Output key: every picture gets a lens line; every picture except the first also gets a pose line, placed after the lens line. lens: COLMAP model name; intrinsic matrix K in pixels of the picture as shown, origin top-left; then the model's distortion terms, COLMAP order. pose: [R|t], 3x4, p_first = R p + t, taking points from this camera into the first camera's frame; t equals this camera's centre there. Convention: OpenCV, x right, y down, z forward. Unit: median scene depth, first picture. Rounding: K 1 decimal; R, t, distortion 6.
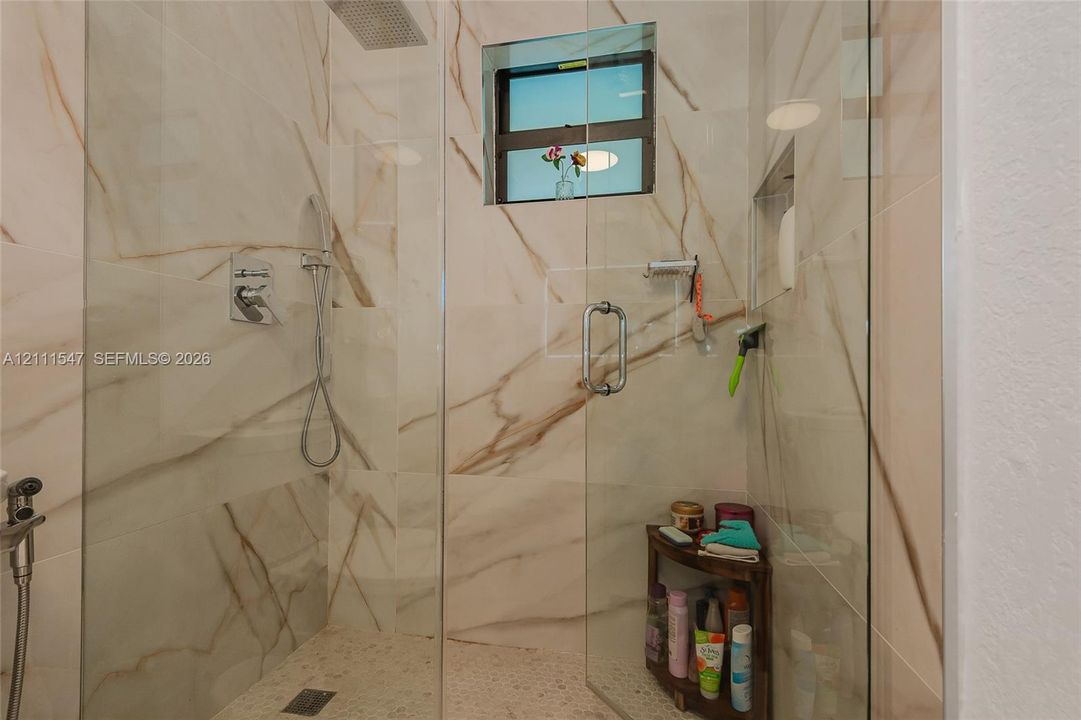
lens RADIAL K [[480.9, 0, 539.1], [0, 480.9, 358.4], [0, 0, 1]] dist [-0.002236, -0.000189]
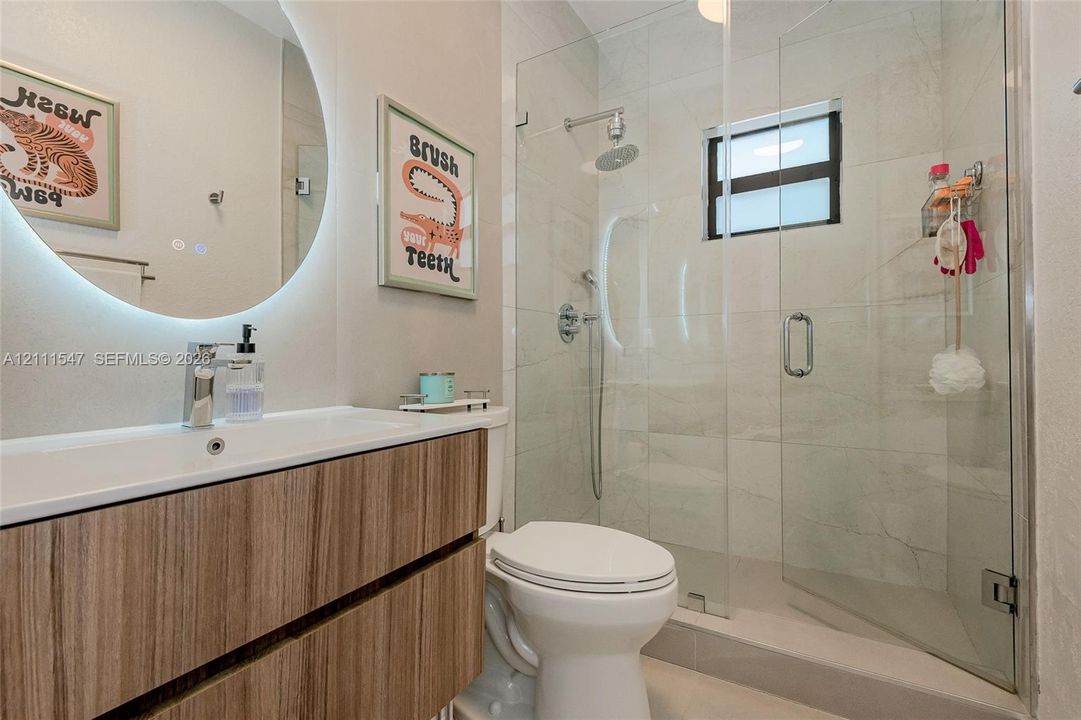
lens RADIAL K [[480.9, 0, 543.2], [0, 480.9, 358.1], [0, 0, 1]] dist [-0.002236, -0.000189]
pose [[0.942659, 0.009263, -0.333629, -0.076406], [-0.009468, 0.999955, 0.001009, 0.024094], [0.333623, 0.002207, 0.942704, -0.473161]]
